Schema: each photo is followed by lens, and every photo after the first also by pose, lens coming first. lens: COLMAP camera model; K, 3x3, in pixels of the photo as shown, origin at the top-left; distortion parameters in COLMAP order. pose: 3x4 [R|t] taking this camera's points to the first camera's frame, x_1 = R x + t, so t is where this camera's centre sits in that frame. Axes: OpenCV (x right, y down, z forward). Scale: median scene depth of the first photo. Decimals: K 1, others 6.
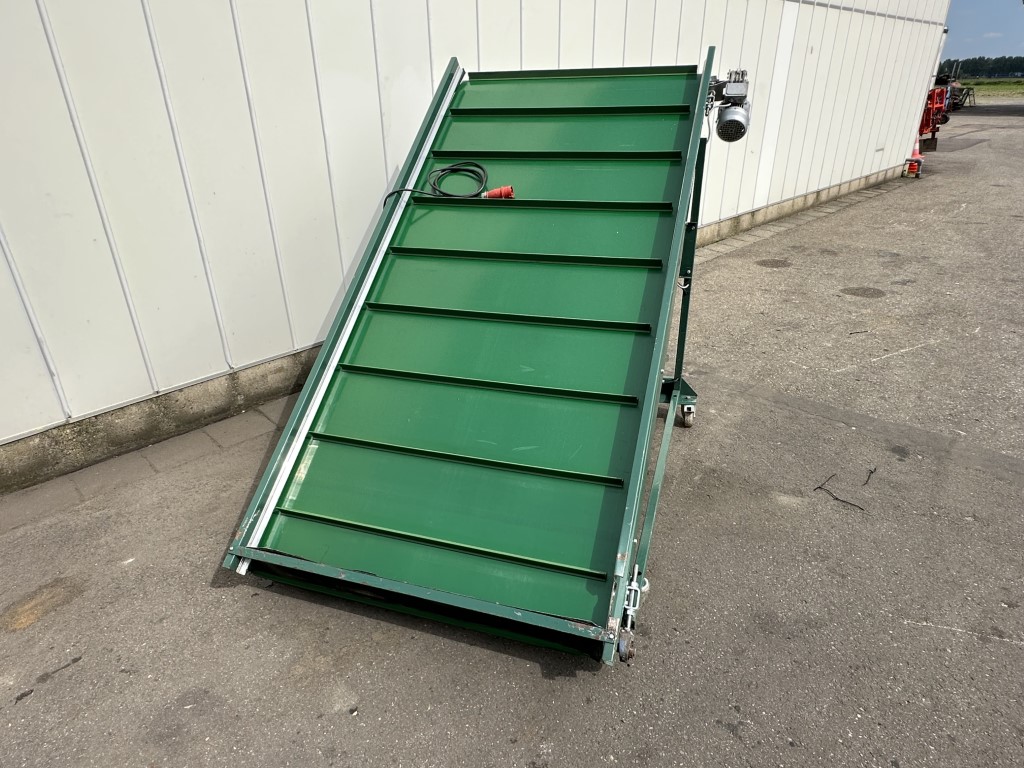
lens RADIAL K [[622.1, 0, 508.3], [0, 622.1, 387.3], [0, 0, 1]] dist [-0.001364, 0.001895]
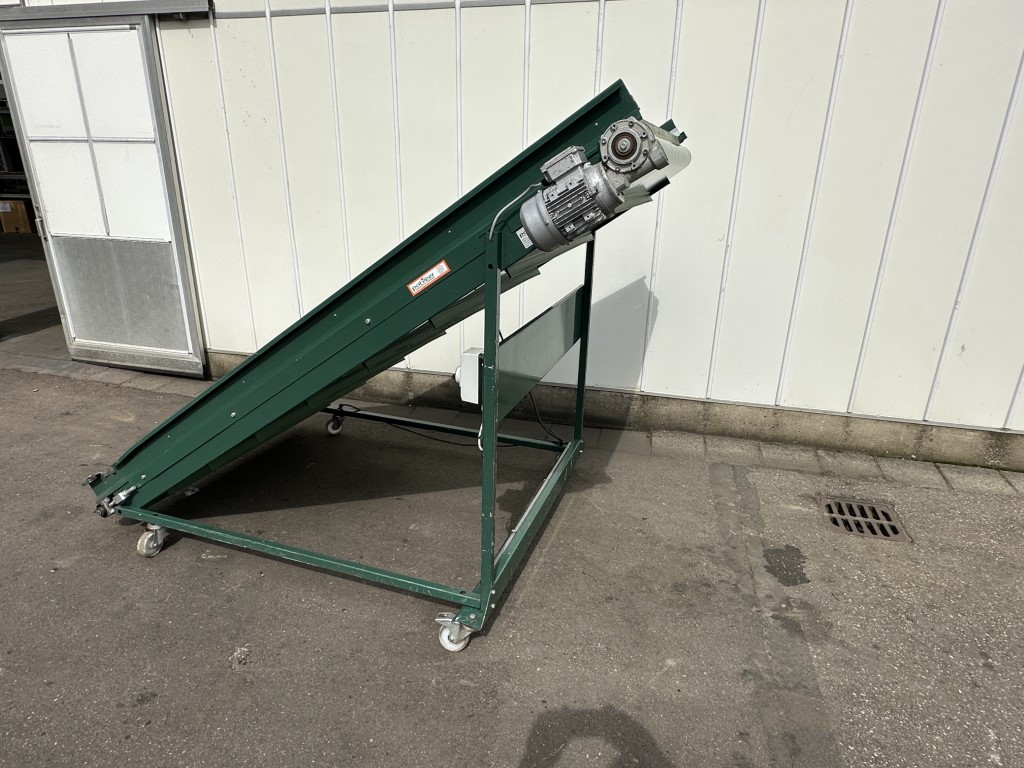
lens RADIAL K [[622.1, 0, 508.3], [0, 622.1, 387.3], [0, 0, 1]] dist [-0.001364, 0.001895]
pose [[0.507959, 0.324259, -0.798019, 0.744786], [-0.398296, 0.909869, 0.116181, -0.250581], [0.763765, 0.258833, 0.591328, 0.506123]]
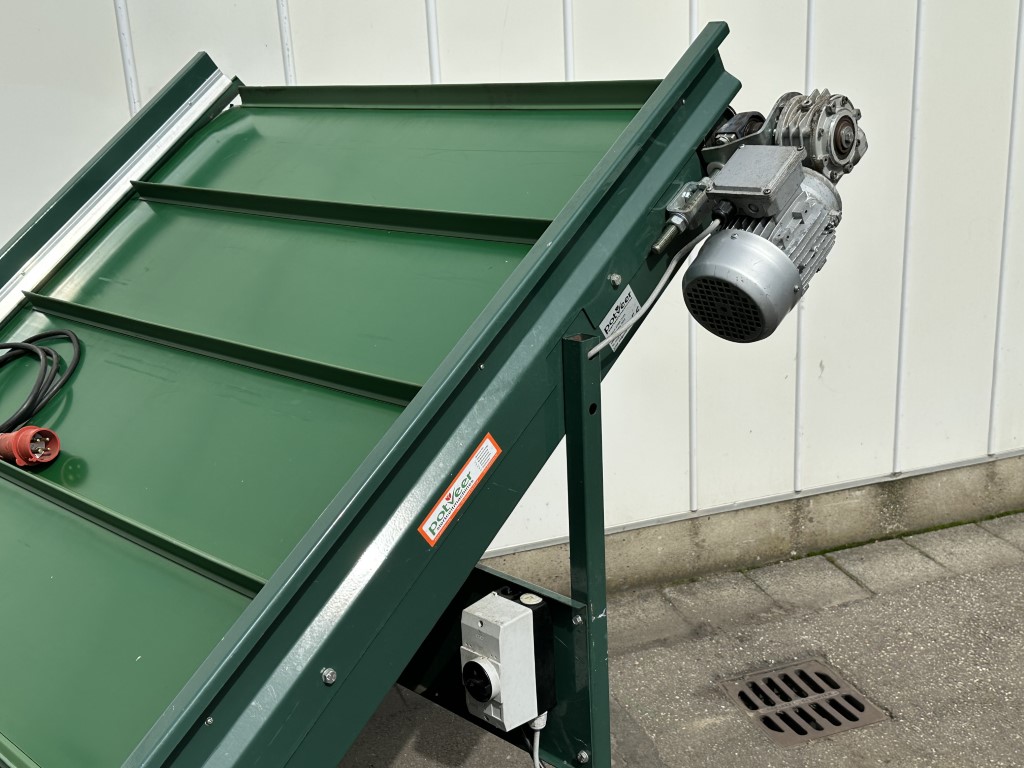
lens RADIAL K [[1142.9, 0, 520.0], [0, 1142.9, 382.2], [0, 0, 1]] dist [0.228557, -0.505667]
pose [[0.905390, 0.093986, -0.414048, 0.477307], [-0.153974, 0.981488, -0.113902, -0.293908], [0.395678, 0.166879, 0.903101, 0.476396]]
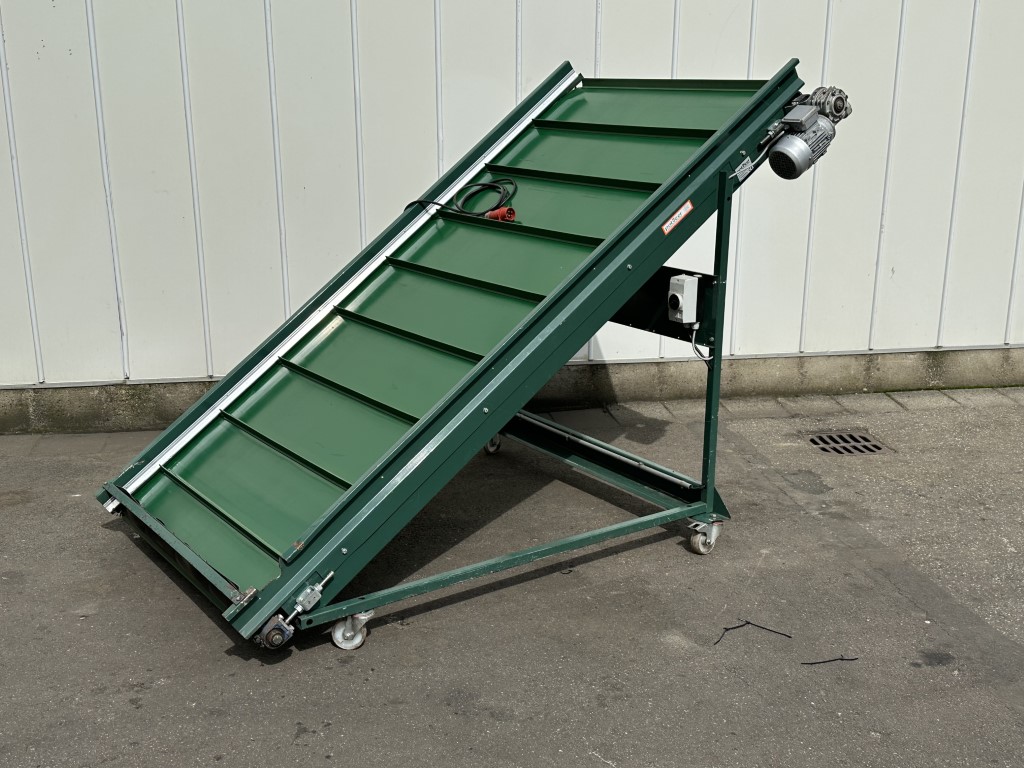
lens RADIAL K [[1142.9, 0, 520.0], [0, 1142.9, 382.2], [0, 0, 1]] dist [0.228557, -0.505667]
pose [[0.815280, 0.175459, -0.551845, 0.891968], [-0.268593, 0.958856, -0.091942, 0.056287], [0.513008, 0.223180, 0.828863, -0.269843]]
